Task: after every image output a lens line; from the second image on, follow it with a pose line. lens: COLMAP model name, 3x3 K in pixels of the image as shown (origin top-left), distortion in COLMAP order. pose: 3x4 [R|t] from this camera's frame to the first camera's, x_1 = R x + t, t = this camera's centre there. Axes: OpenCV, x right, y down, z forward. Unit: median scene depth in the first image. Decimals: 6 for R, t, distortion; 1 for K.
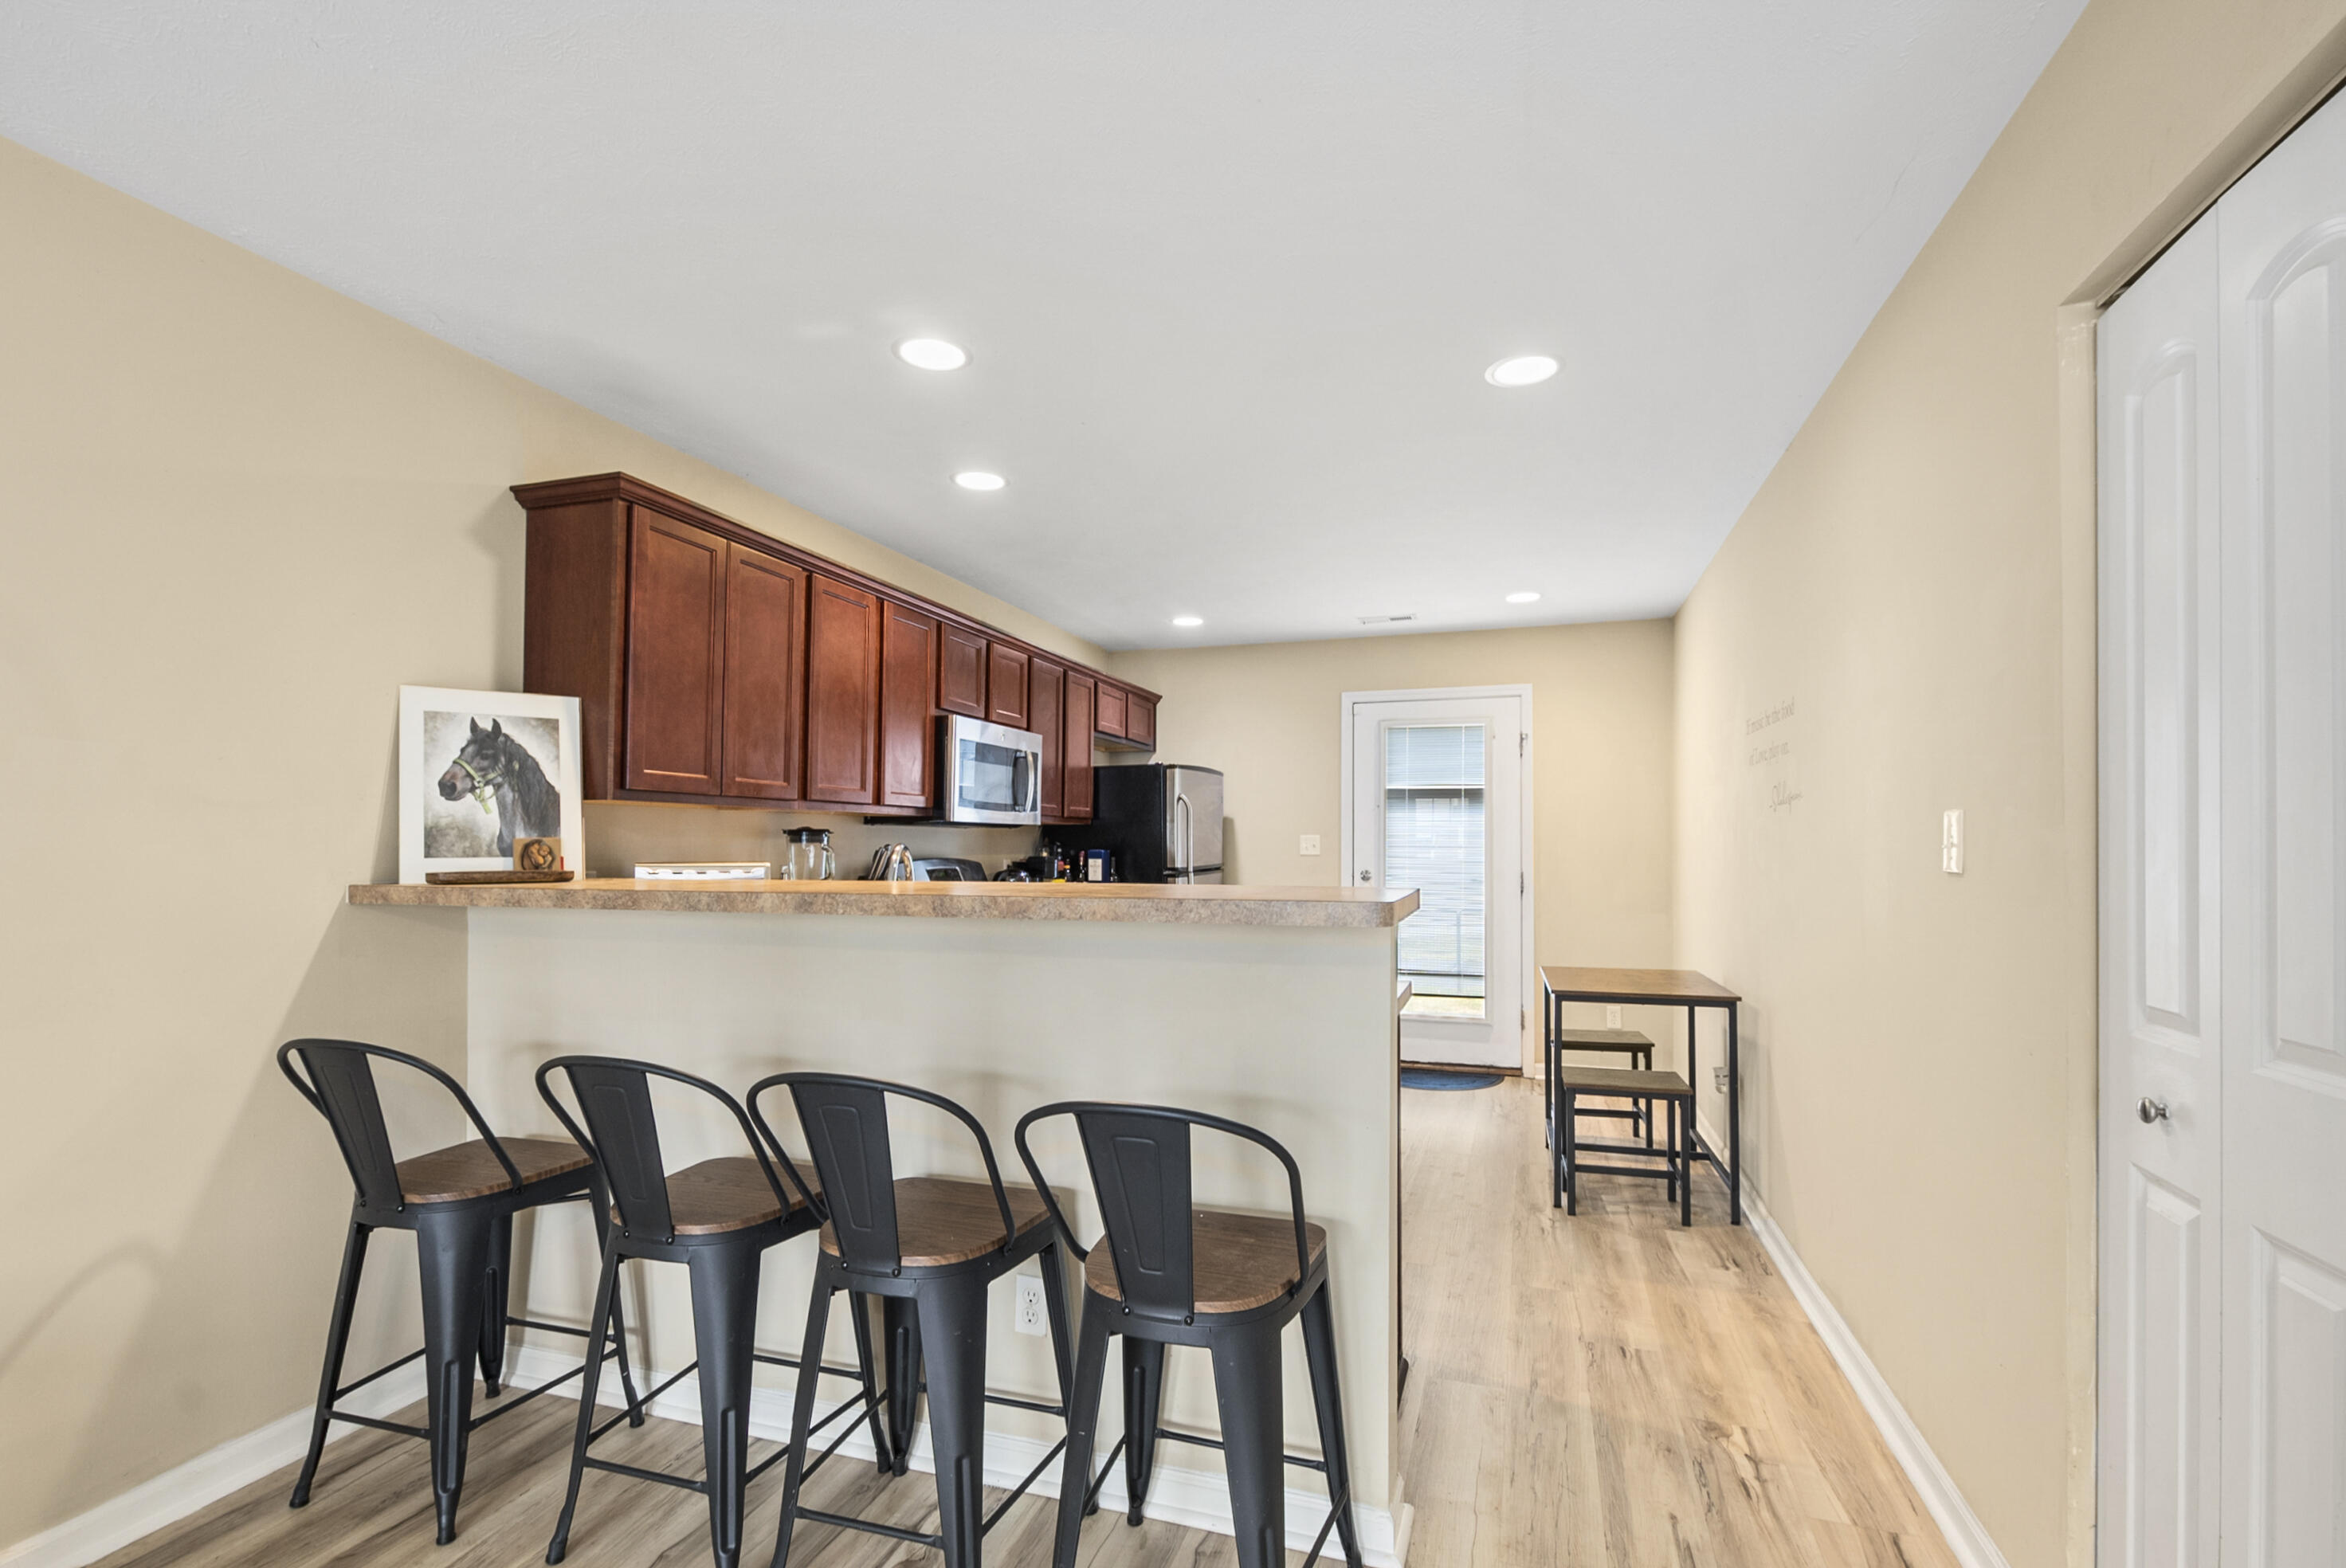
lens RADIAL K [[1054.3, 0, 1168.5], [0, 1054.3, 791.1], [0, 0, 1]] dist [0.024905, -0.000132]
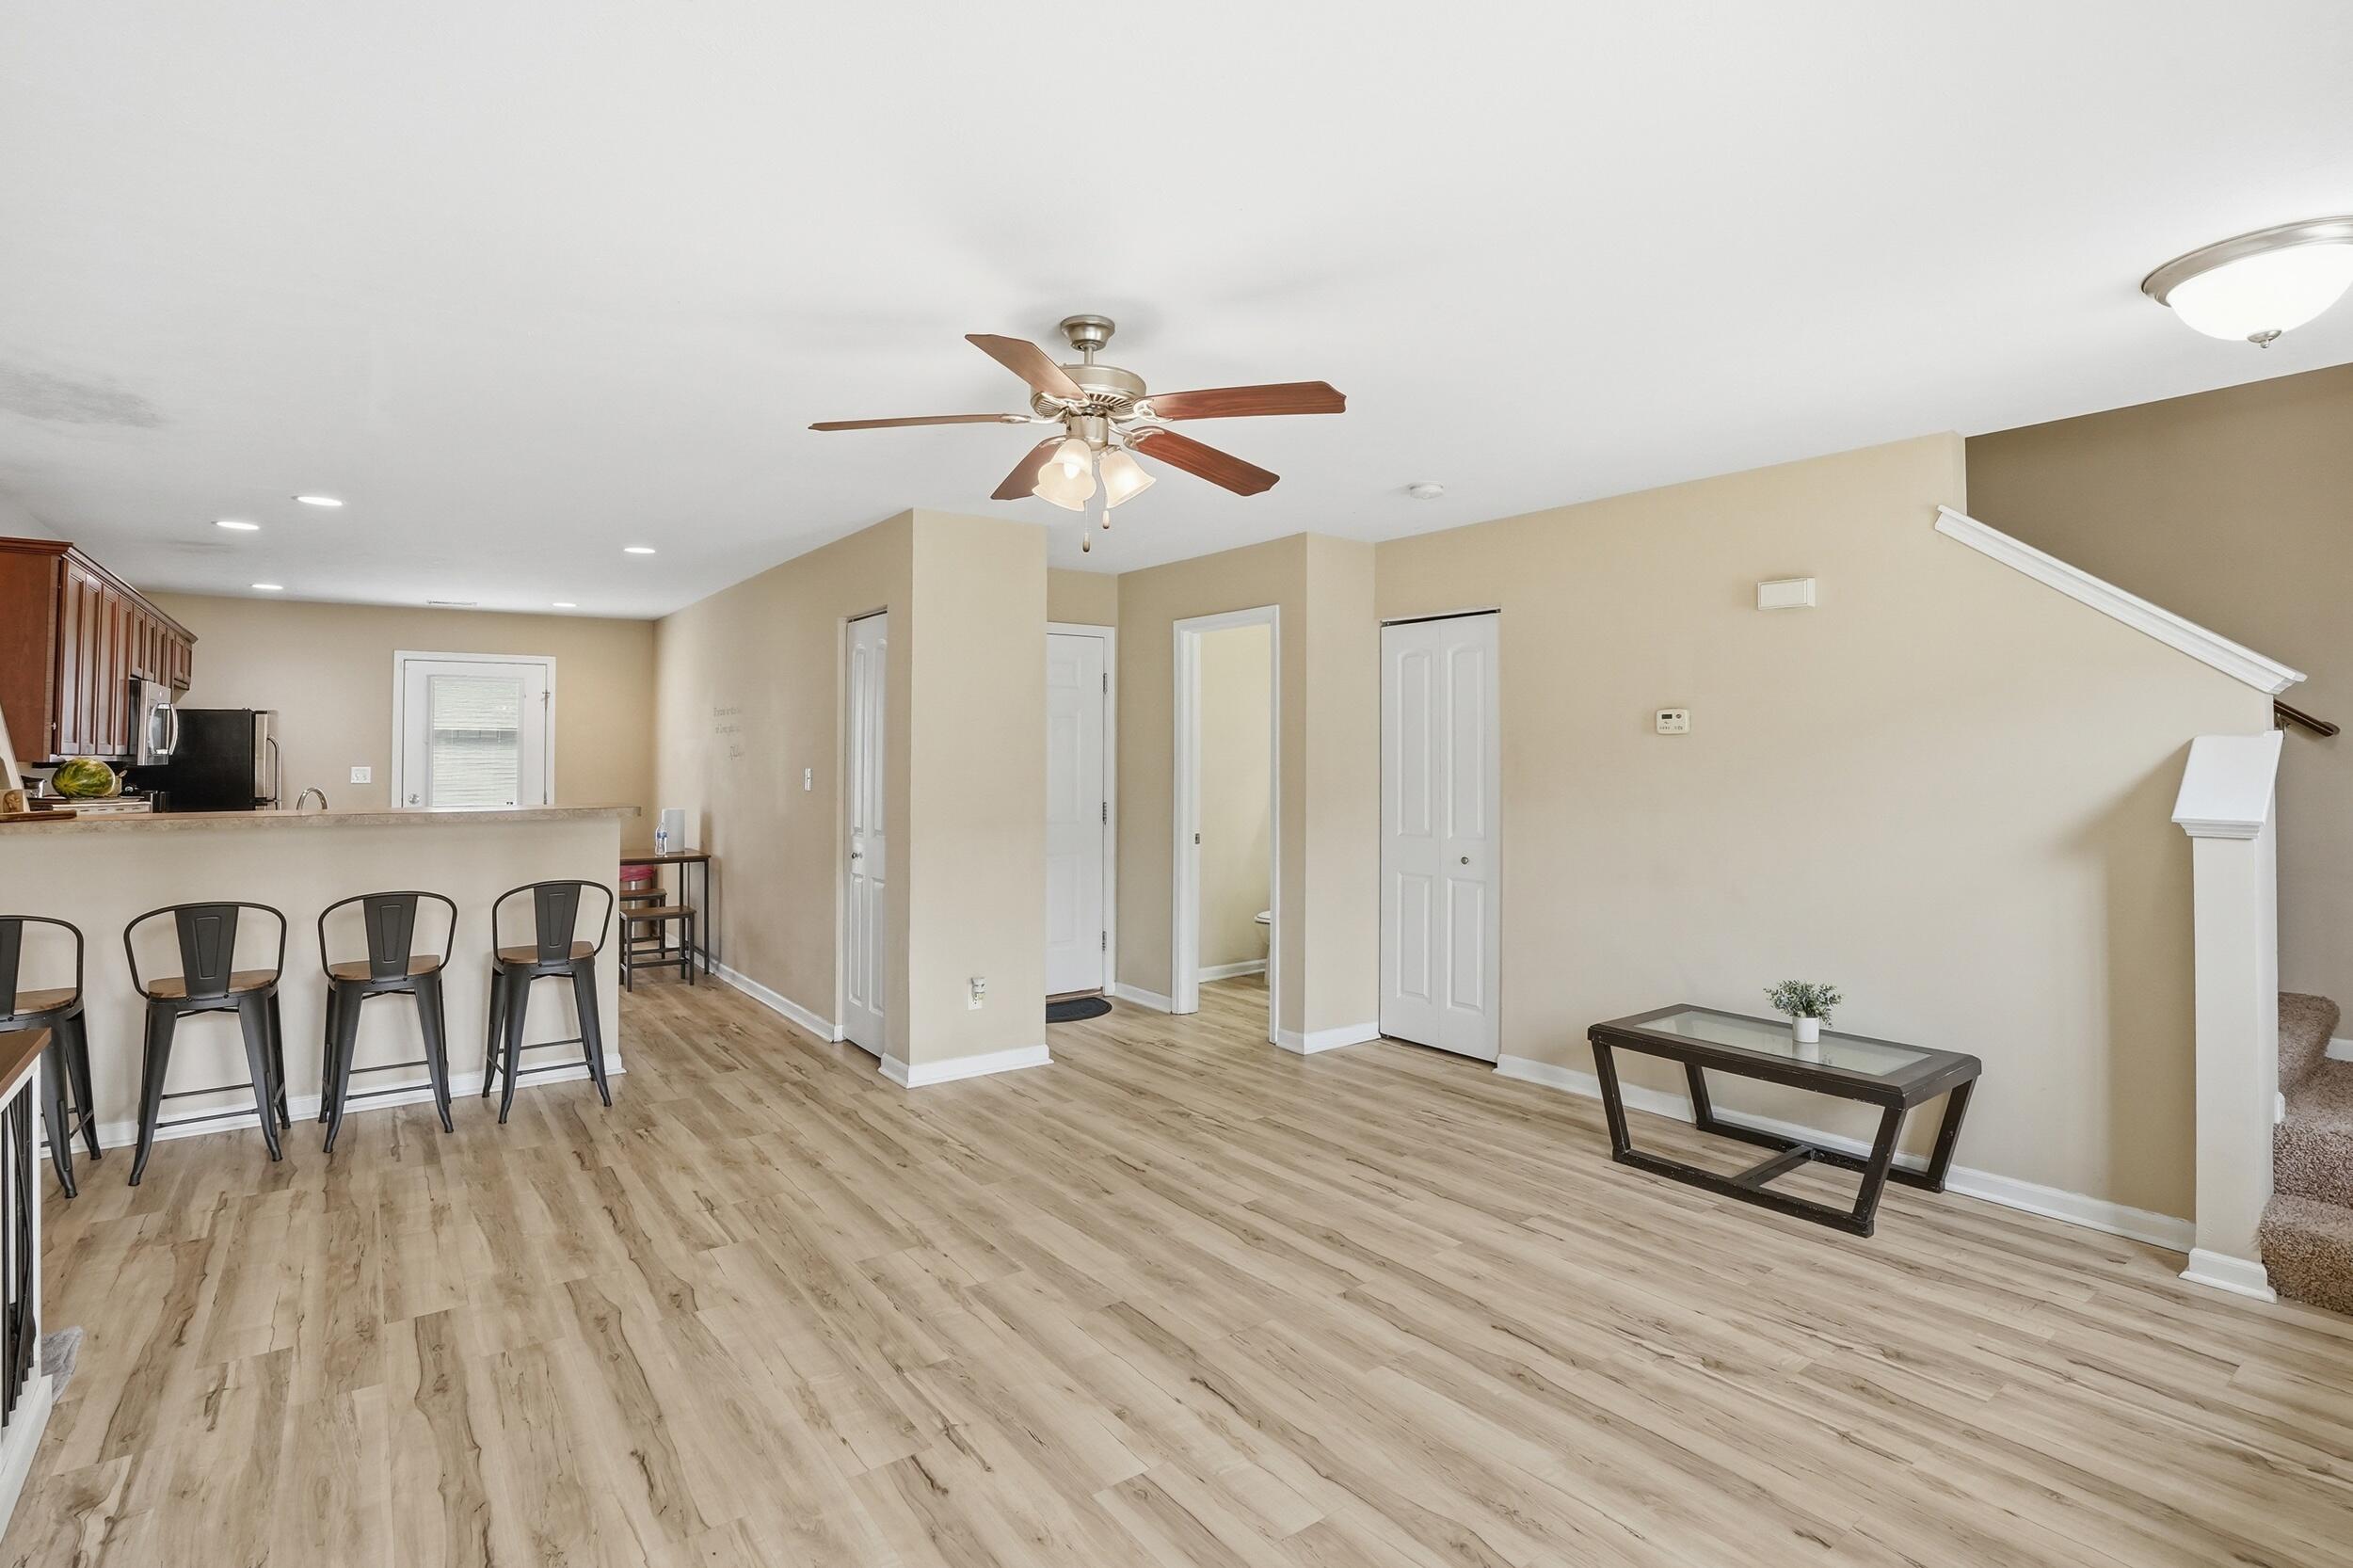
lens RADIAL K [[1110.3, 0, 1165.2], [0, 1110.3, 747.8], [0, 0, 1]] dist [-0.041744, 0.019244]
pose [[0.575207, 0.006137, 0.817985, -0.426713], [-0.039987, 0.998987, 0.020624, -0.051112], [-0.817030, -0.044571, 0.574870, -0.554474]]
